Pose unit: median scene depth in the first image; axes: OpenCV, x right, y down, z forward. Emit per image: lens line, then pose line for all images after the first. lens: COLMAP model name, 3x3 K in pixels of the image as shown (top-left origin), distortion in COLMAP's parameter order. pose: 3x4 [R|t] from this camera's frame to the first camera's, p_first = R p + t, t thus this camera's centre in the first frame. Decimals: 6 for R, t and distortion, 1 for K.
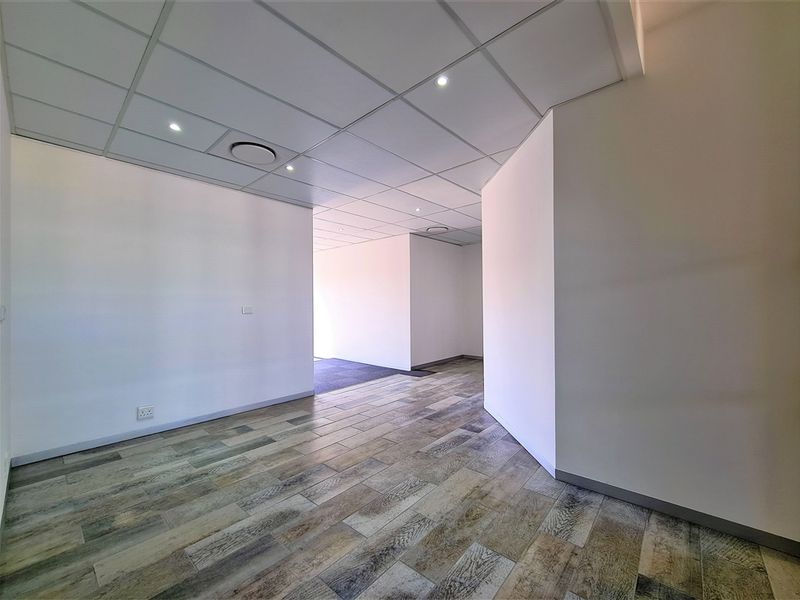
lens RADIAL K [[327.1, 0, 401.8], [0, 327.1, 302.5], [0, 0, 1]] dist [0.000735, 0.000559]
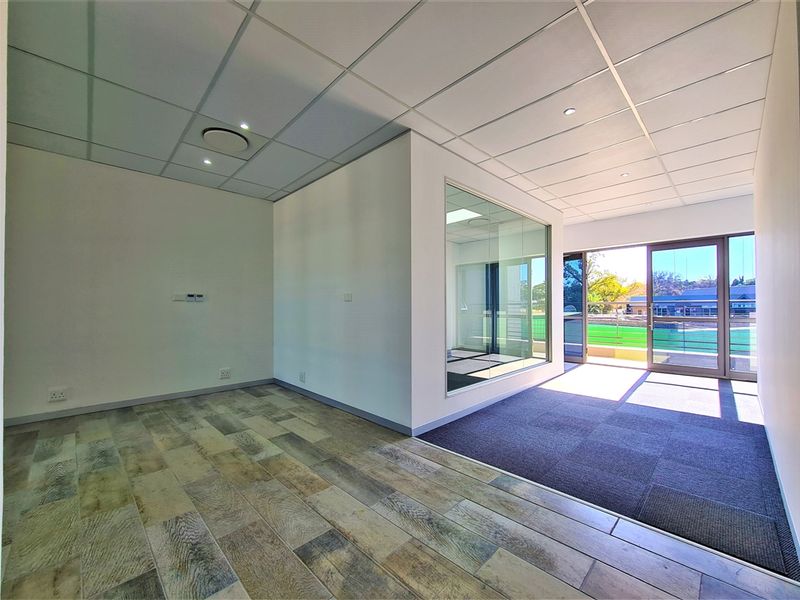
lens RADIAL K [[327.1, 0, 401.8], [0, 327.1, 302.5], [0, 0, 1]] dist [0.000735, 0.000559]
pose [[-0.065913, -0.002586, -0.997822, 0.552690], [0.011986, 0.999922, -0.003383, 0.059751], [0.997753, -0.012183, -0.065877, 1.685901]]
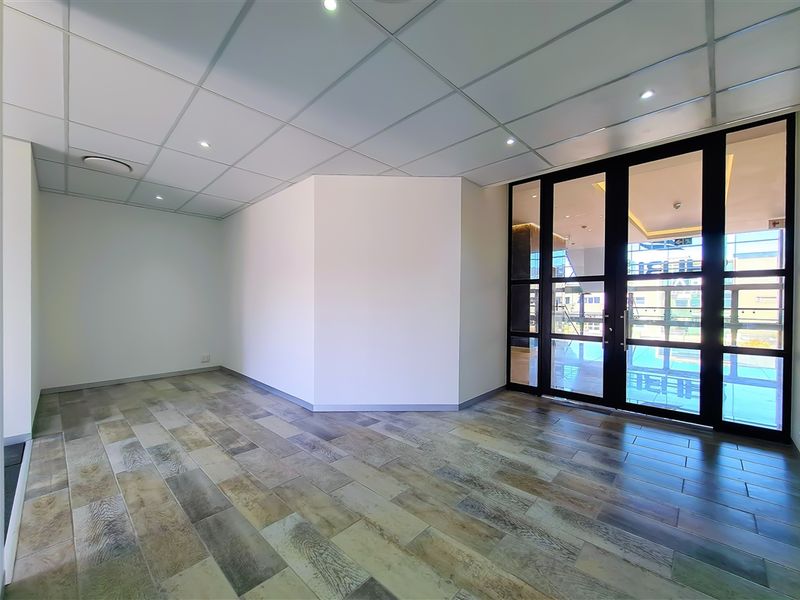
lens RADIAL K [[327.1, 0, 401.8], [0, 327.1, 302.5], [0, 0, 1]] dist [0.000735, 0.000559]
pose [[0.033721, 0.003778, 0.999424, -0.936070], [-0.012003, 0.999922, -0.003375, 0.017458], [-0.999359, -0.011882, 0.033764, 1.014159]]
